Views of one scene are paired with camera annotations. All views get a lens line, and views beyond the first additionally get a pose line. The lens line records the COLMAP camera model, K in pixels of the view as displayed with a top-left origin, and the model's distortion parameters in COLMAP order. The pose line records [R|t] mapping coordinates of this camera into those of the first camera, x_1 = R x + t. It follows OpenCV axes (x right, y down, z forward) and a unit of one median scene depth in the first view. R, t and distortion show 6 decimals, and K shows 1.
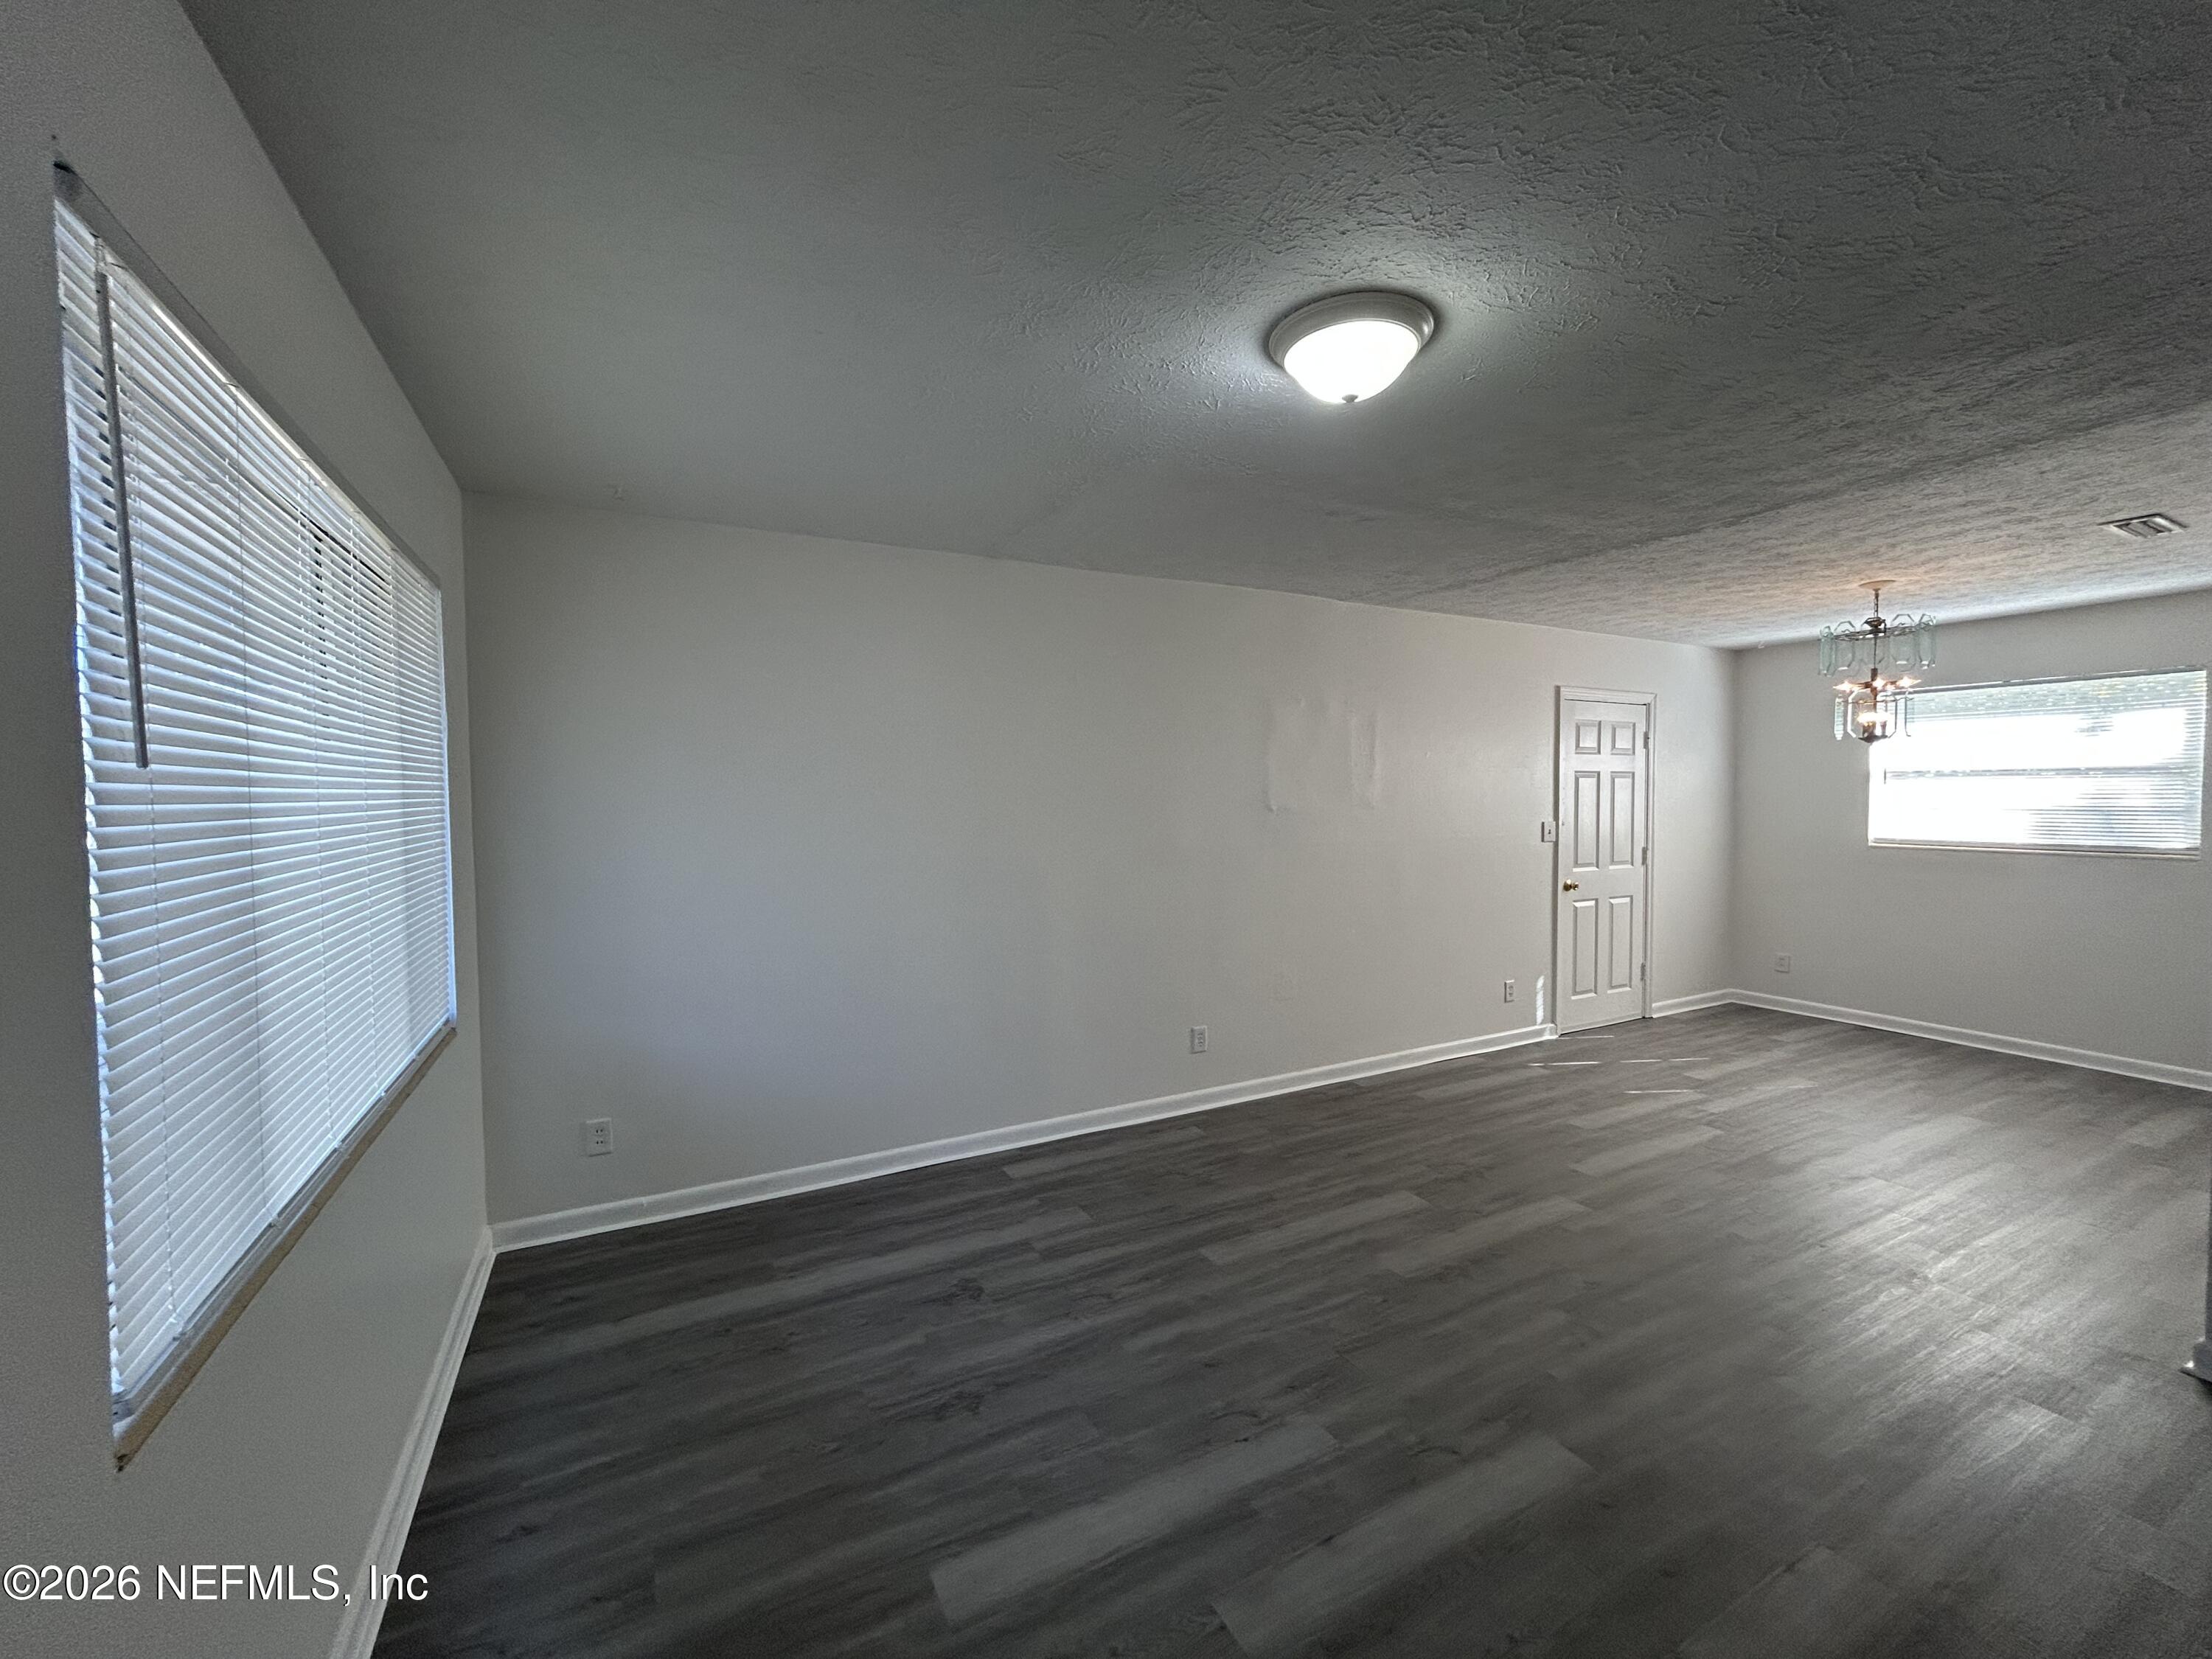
lens RADIAL K [[898.3, 0, 1105.1], [0, 898.3, 825.3], [0, 0, 1]] dist [0.002934, 0.000766]
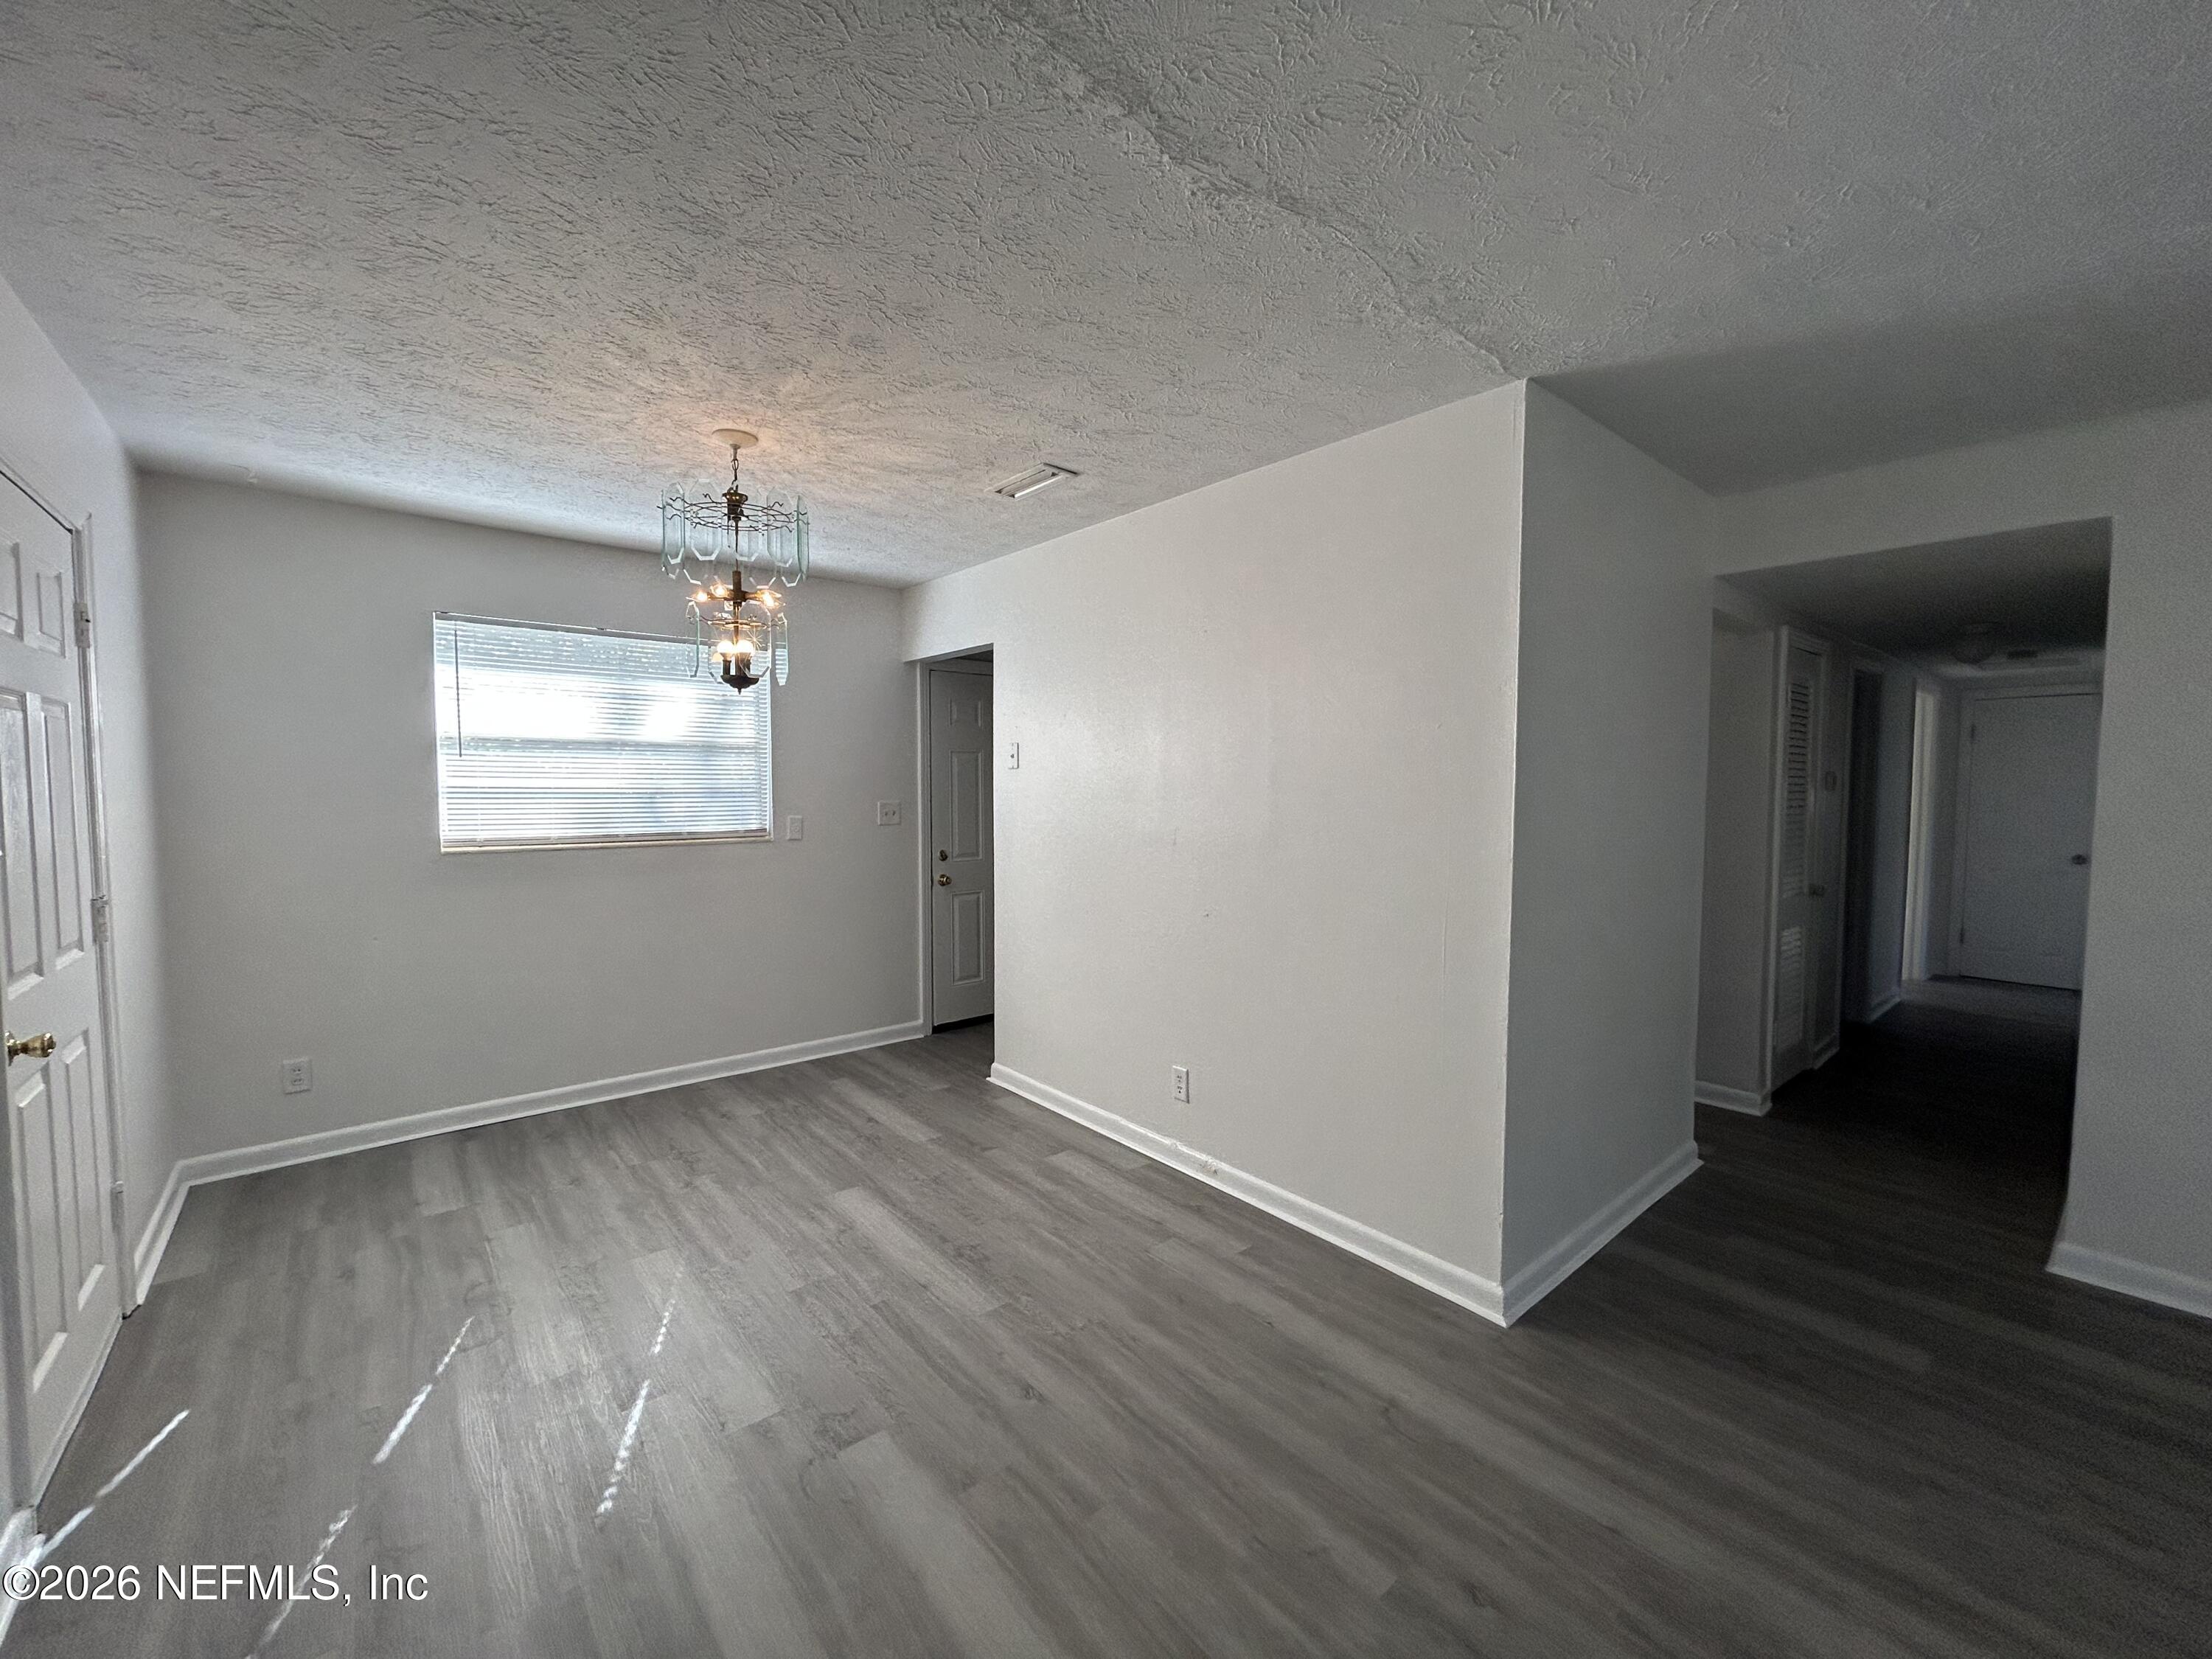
lens RADIAL K [[898.3, 0, 1105.1], [0, 898.3, 825.3], [0, 0, 1]] dist [0.002934, 0.000766]
pose [[-0.208679, -0.042217, 0.977073, 0.139057], [0.031329, 0.998267, 0.049824, -0.014149], [-0.977482, 0.041008, -0.206995, 0.727425]]
